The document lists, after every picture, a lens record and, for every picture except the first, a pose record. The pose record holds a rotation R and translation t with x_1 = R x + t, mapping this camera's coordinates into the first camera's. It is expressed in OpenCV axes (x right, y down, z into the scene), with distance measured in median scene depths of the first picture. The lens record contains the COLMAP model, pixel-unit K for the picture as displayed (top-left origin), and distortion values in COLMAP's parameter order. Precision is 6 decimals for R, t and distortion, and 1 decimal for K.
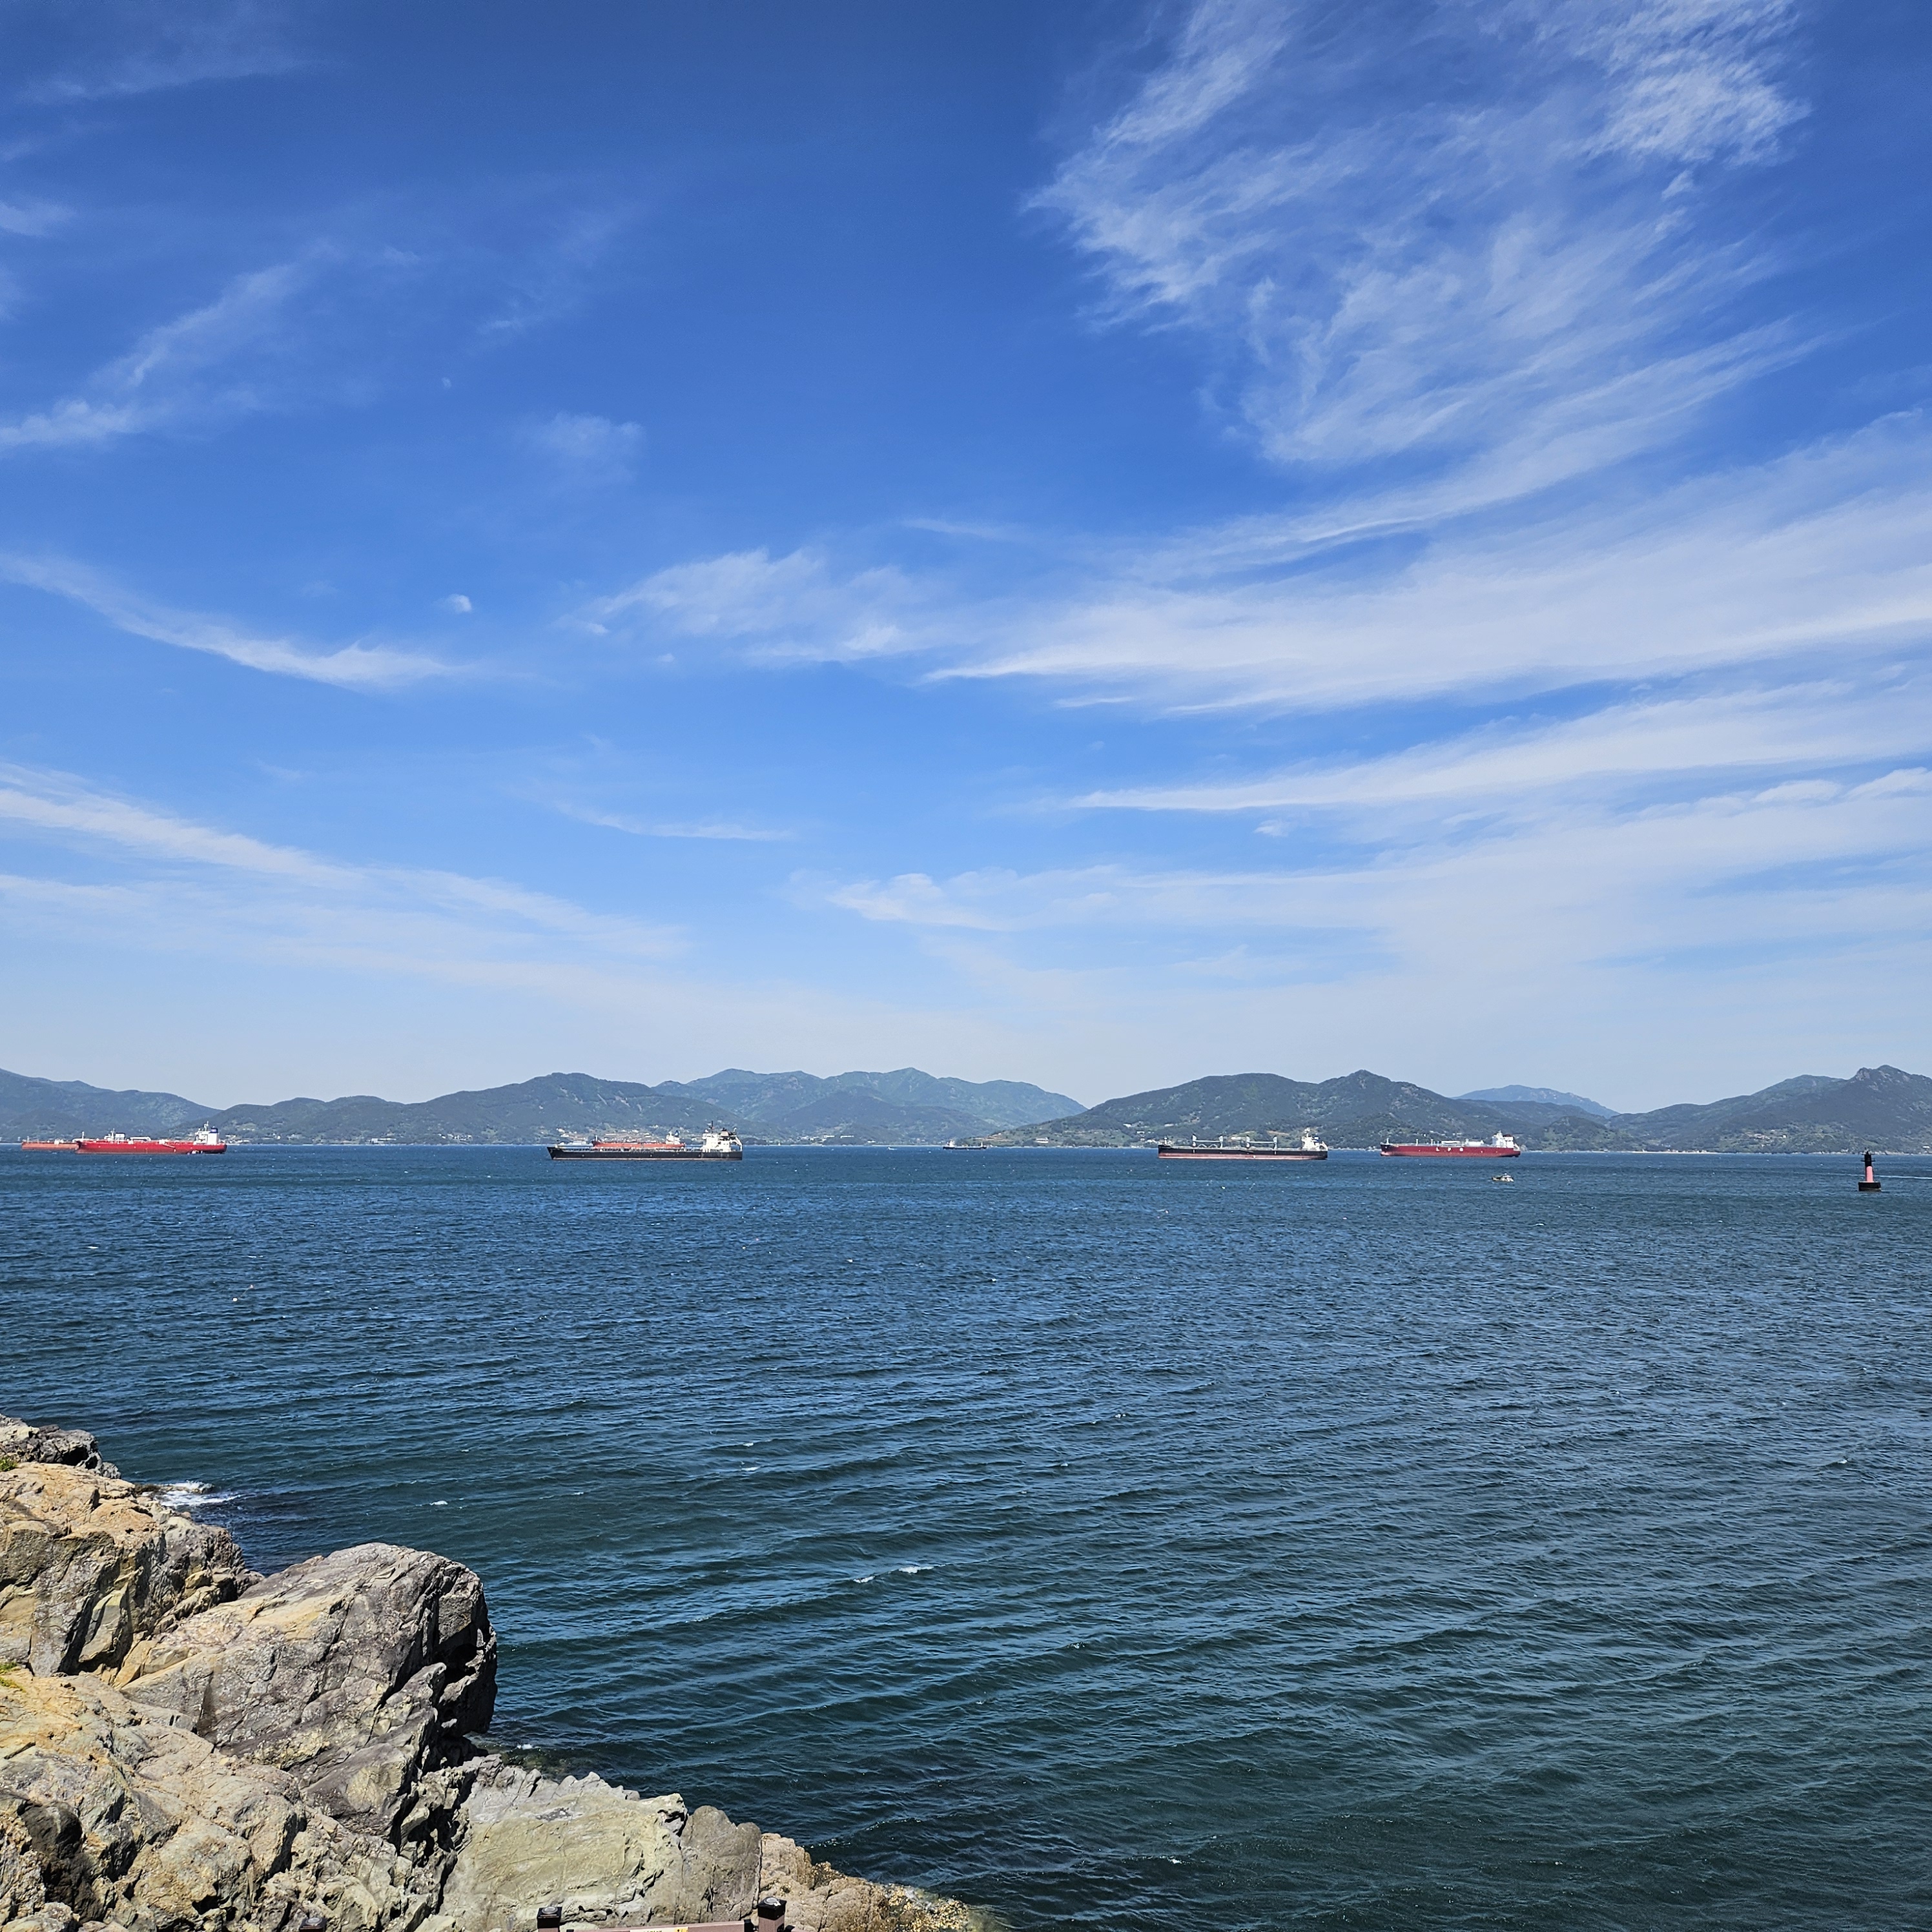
lens RADIAL K [[1694.2, 0, 963.2], [0, 1694.2, 972.8], [0, 0, 1]] dist [0.074906, -0.061582]
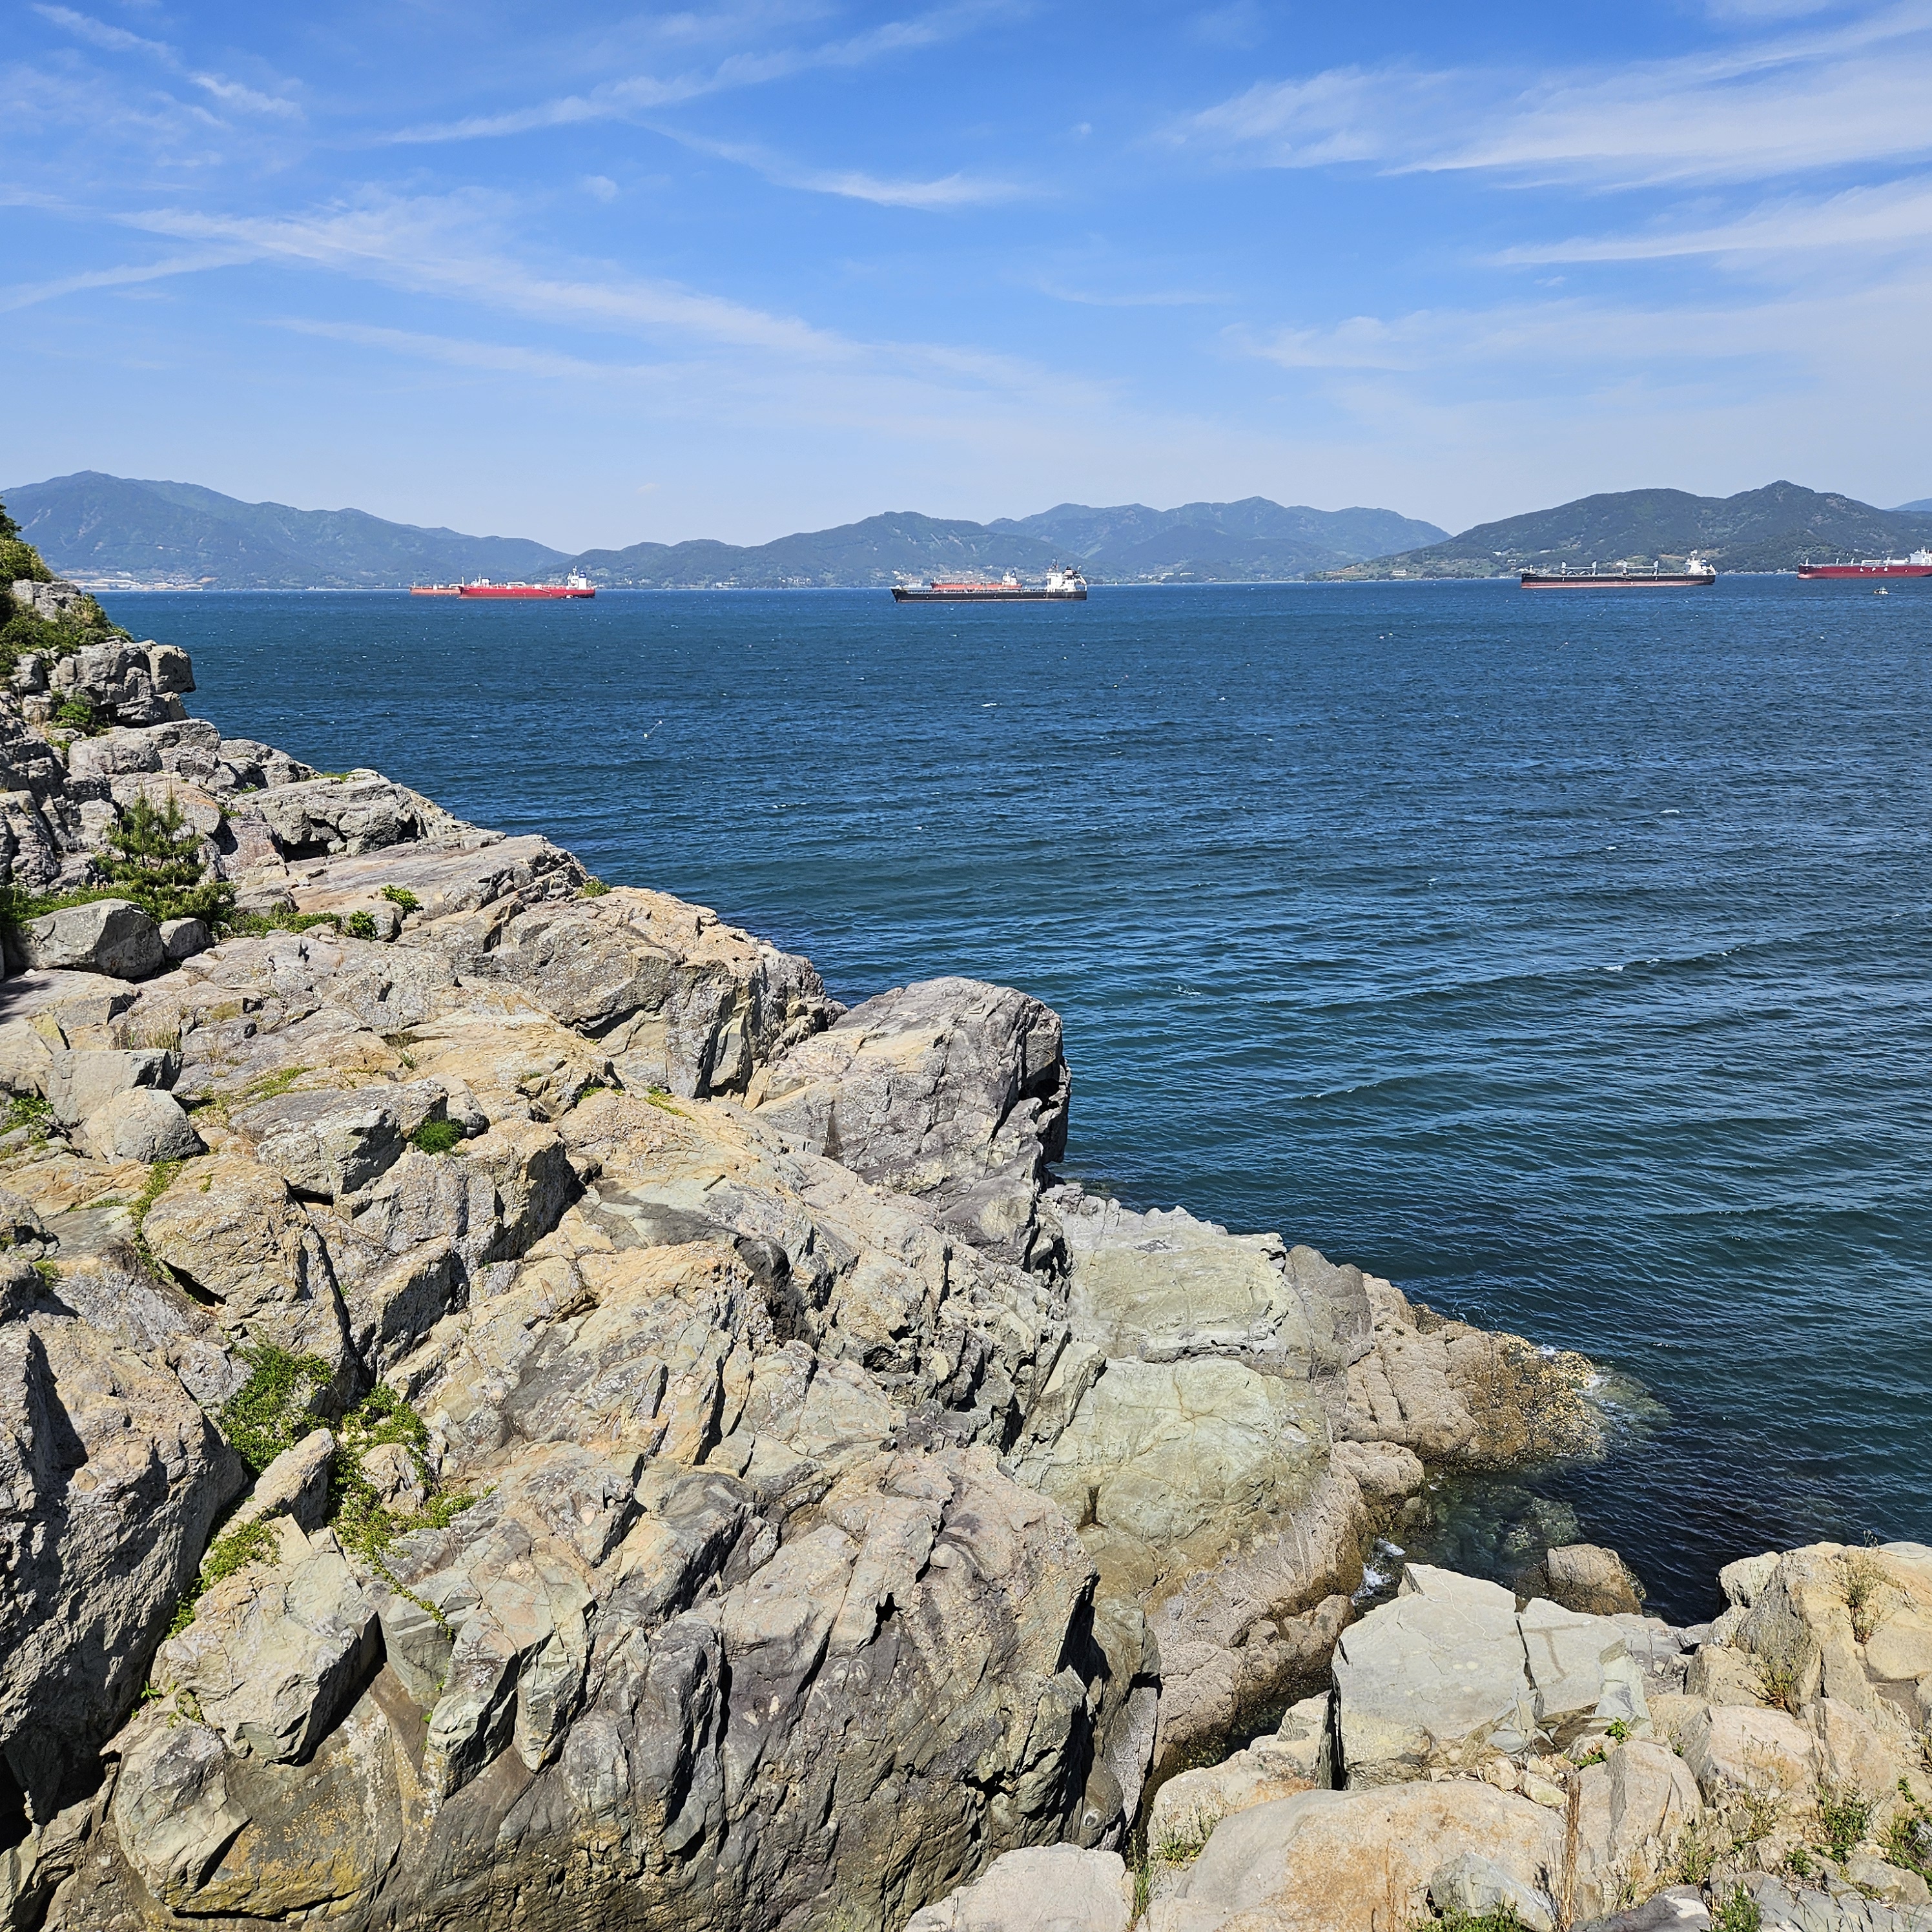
lens RADIAL K [[1694.2, 0, 963.2], [0, 1694.2, 972.8], [0, 0, 1]] dist [0.074906, -0.061582]
pose [[0.983094, 0.024451, -0.181462, -0.189934], [0.034598, 0.948385, 0.315228, 0.041756], [0.179804, -0.316177, 0.931506, 0.153309]]
